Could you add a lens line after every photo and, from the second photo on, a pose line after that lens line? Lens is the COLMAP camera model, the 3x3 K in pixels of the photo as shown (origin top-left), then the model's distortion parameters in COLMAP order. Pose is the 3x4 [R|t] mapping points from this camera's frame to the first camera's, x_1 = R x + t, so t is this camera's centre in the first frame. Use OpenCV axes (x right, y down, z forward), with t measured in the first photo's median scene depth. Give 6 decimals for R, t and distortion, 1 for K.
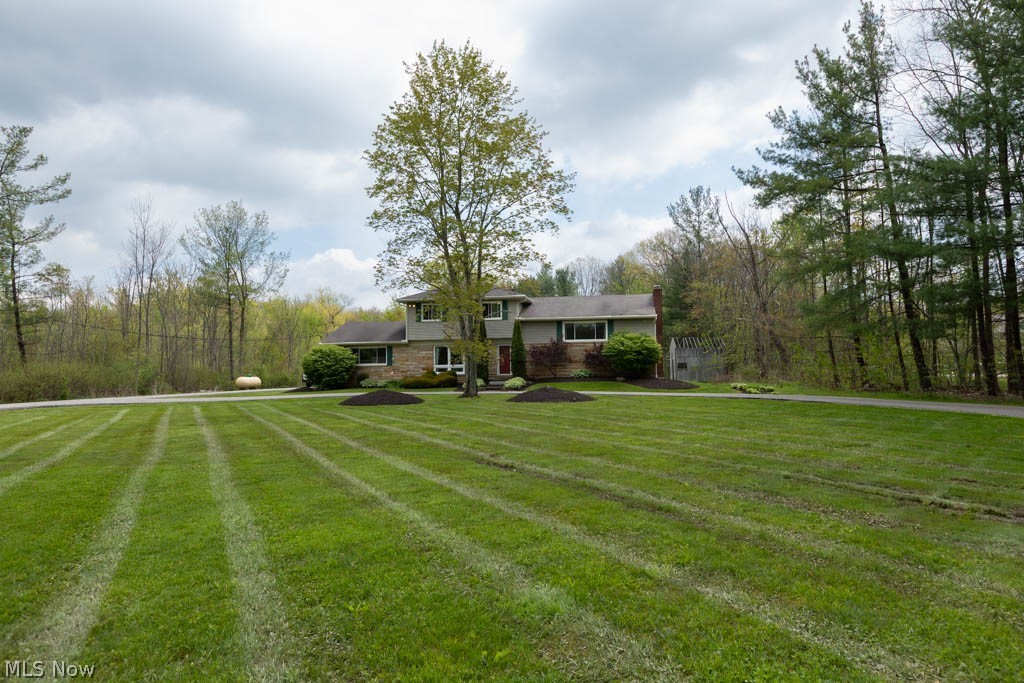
lens RADIAL K [[619.5, 0, 512.0], [0, 619.5, 341.5], [0, 0, 1]] dist [-0.002813, -0.001979]
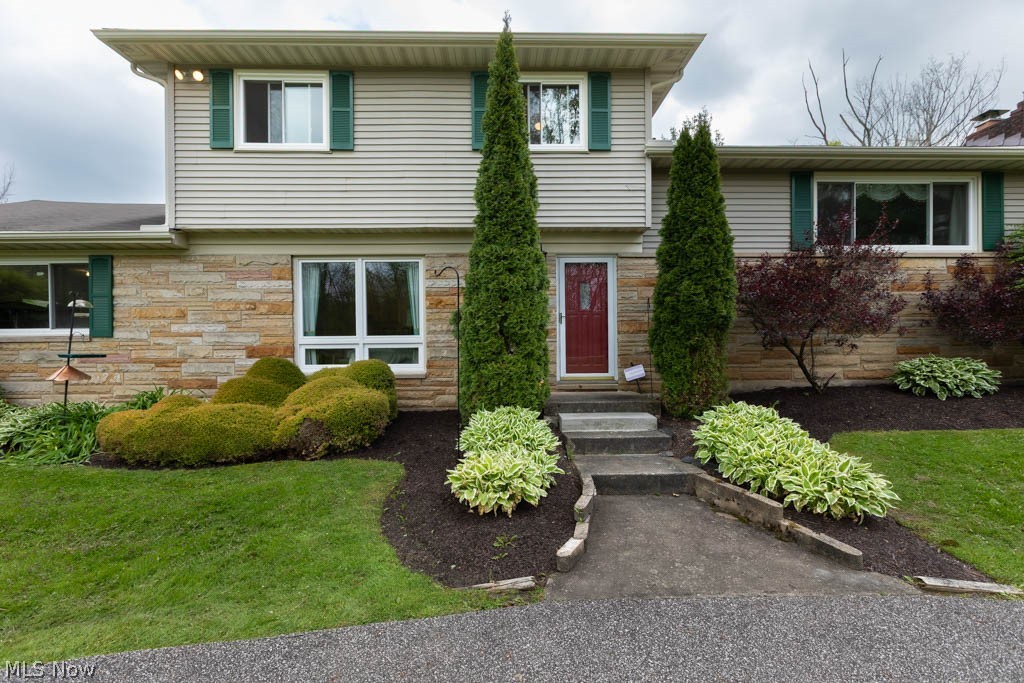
lens RADIAL K [[459.6, 0, 512.0], [0, 459.6, 341.5], [0, 0, 1]] dist [0.004294, 0.000077]
pose [[0.979920, 0.005452, 0.199318, -0.096063], [-0.014376, 0.998957, 0.043350, 0.037784], [-0.198873, -0.045345, 0.978976, 0.984332]]
